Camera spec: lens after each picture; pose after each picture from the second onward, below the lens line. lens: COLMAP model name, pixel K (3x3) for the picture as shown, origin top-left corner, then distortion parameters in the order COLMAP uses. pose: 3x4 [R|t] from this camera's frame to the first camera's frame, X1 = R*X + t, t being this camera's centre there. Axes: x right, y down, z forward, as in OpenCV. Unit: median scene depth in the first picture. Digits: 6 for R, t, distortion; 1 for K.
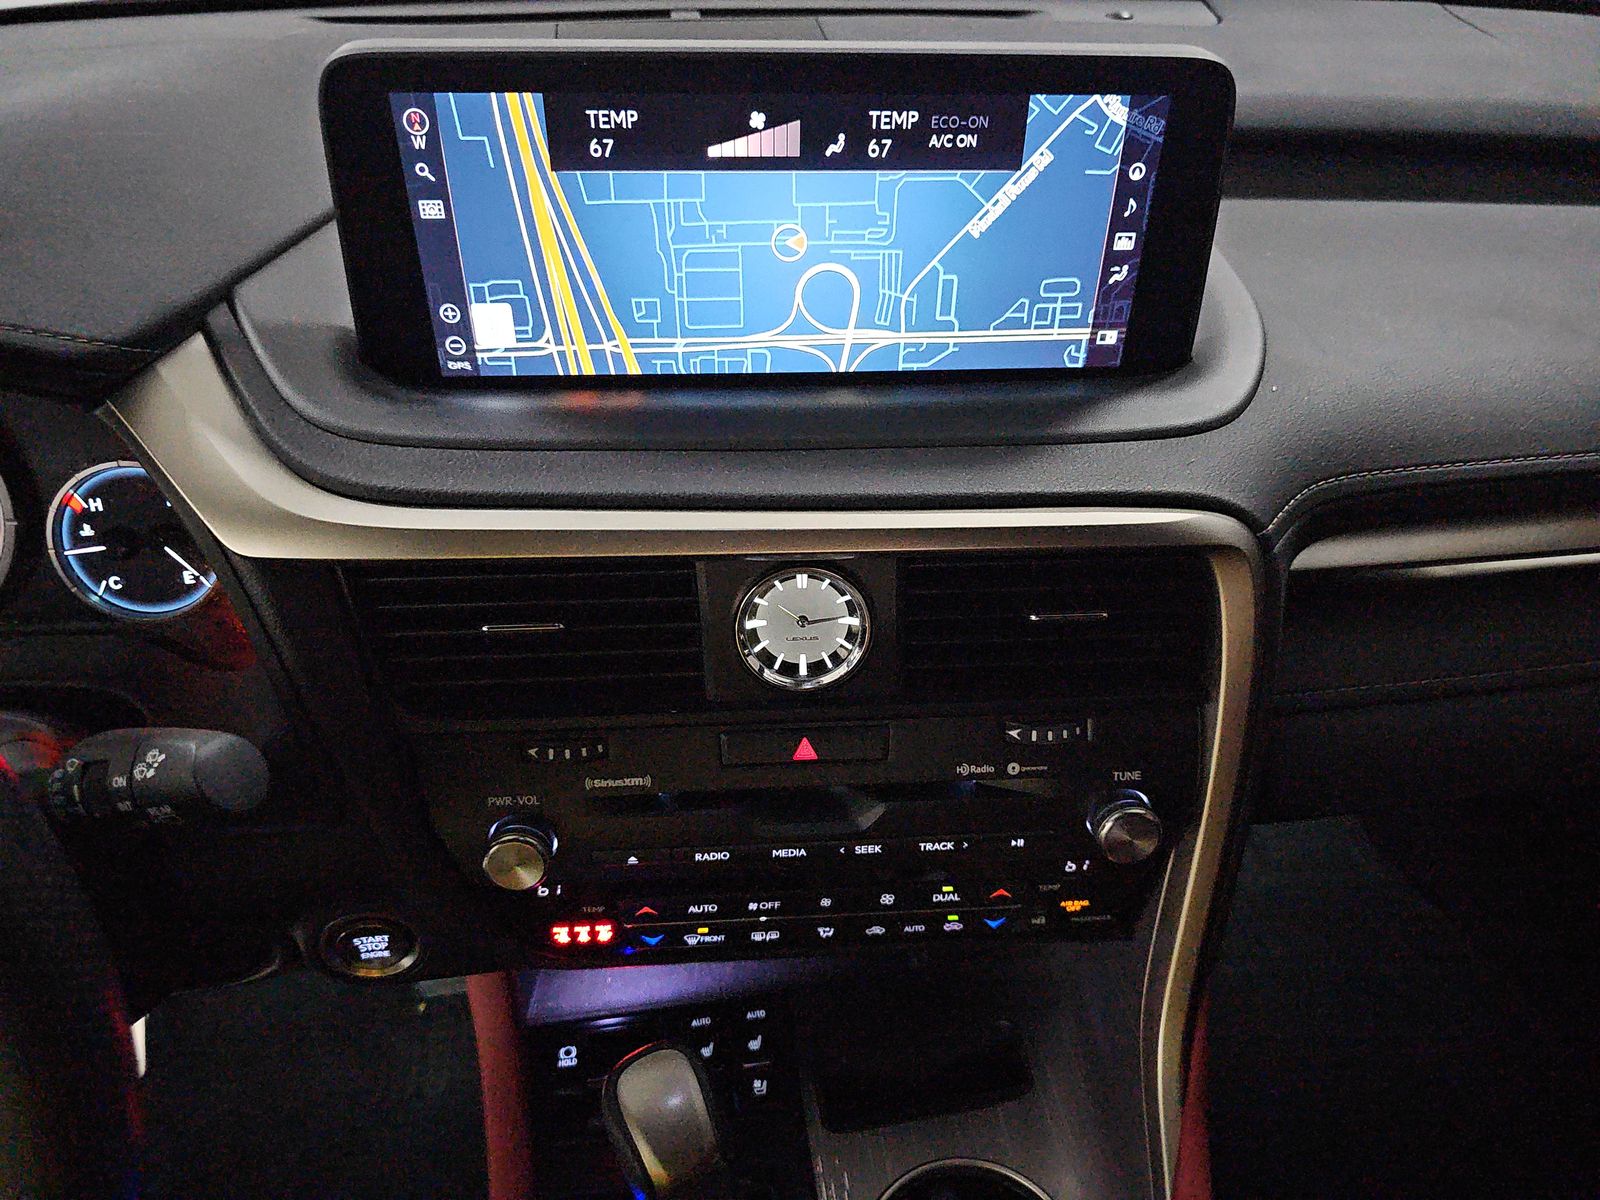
lens RADIAL K [[1060.2, 0, 800.0], [0, 1060.2, 600.0], [0, 0, 1]] dist [0.026250, -0.010652]
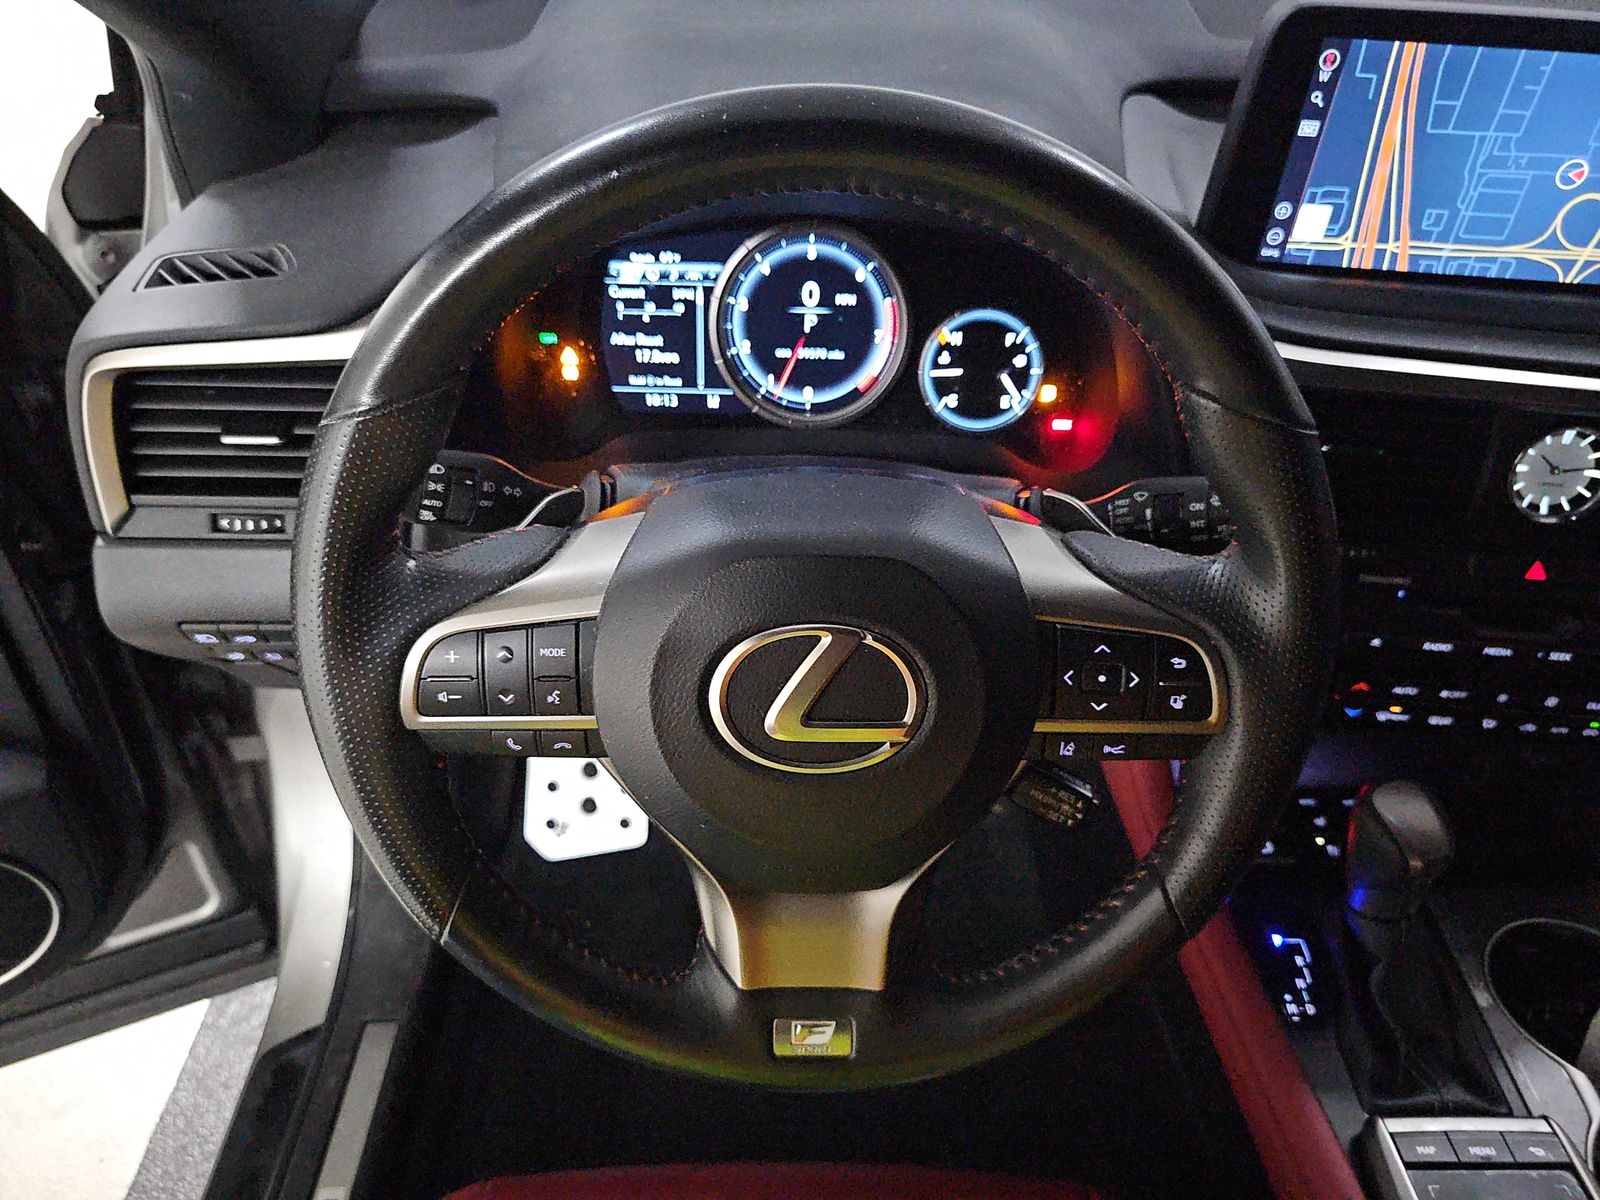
lens RADIAL K [[1060.2, 0, 800.0], [0, 1060.2, 600.0], [0, 0, 1]] dist [0.026250, -0.010652]
pose [[0.991358, 0.109270, -0.072590, -0.742472], [-0.106690, 0.993546, 0.038528, 0.209880], [0.076331, -0.030451, 0.996617, -0.351237]]
